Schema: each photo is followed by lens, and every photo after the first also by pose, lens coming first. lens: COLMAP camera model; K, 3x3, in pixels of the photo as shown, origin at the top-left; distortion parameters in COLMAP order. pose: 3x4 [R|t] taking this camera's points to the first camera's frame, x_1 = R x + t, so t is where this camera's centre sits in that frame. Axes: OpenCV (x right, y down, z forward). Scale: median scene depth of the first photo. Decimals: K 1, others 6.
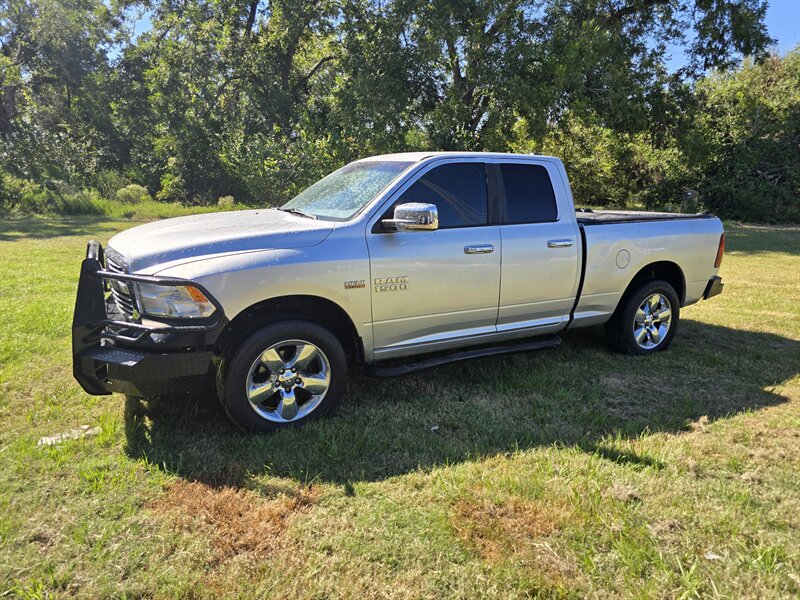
lens RADIAL K [[540.8, 0, 429.2], [0, 540.8, 317.4], [0, 0, 1]] dist [0.057459, -0.061223]
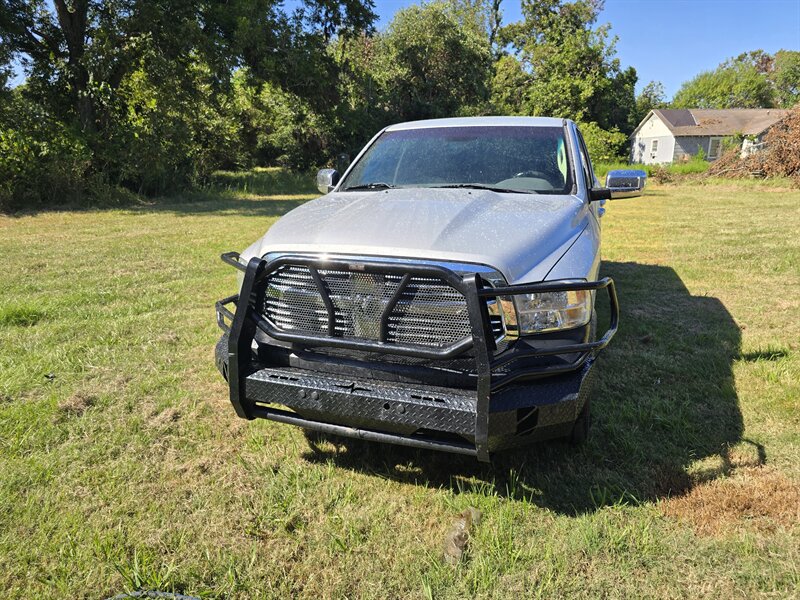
lens RADIAL K [[541.9, 0, 425.3], [0, 541.9, 316.5], [0, 0, 1]] dist [0.055915, -0.047889]
pose [[0.742869, -0.211722, 0.635074, -0.642268], [0.173189, 0.977155, 0.123181, -0.086352], [-0.646646, 0.018481, 0.762567, 0.301149]]
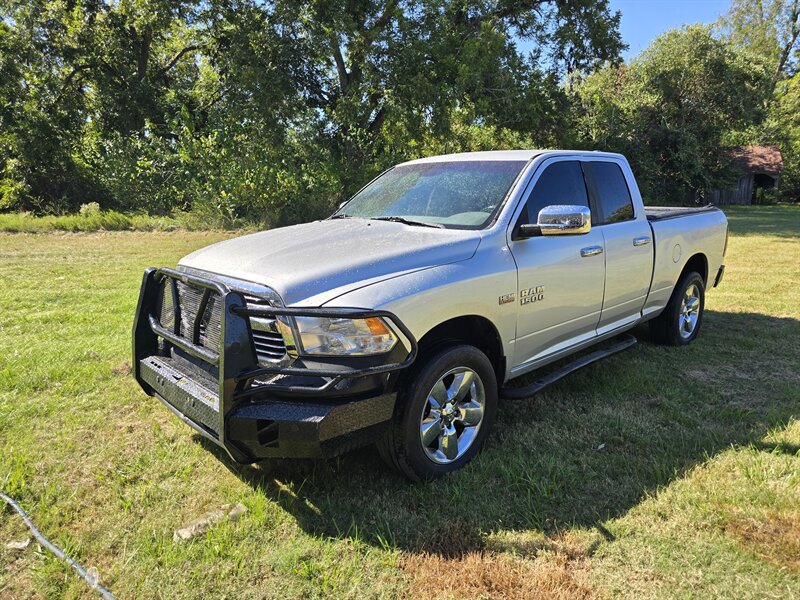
lens RADIAL K [[541.9, 0, 425.3], [0, 541.9, 316.5], [0, 0, 1]] dist [0.055915, -0.047889]
pose [[0.966626, -0.081083, 0.243022, -0.315639], [0.081031, 0.996659, 0.010227, -0.033212], [-0.243039, 0.009806, 0.969967, 0.104337]]
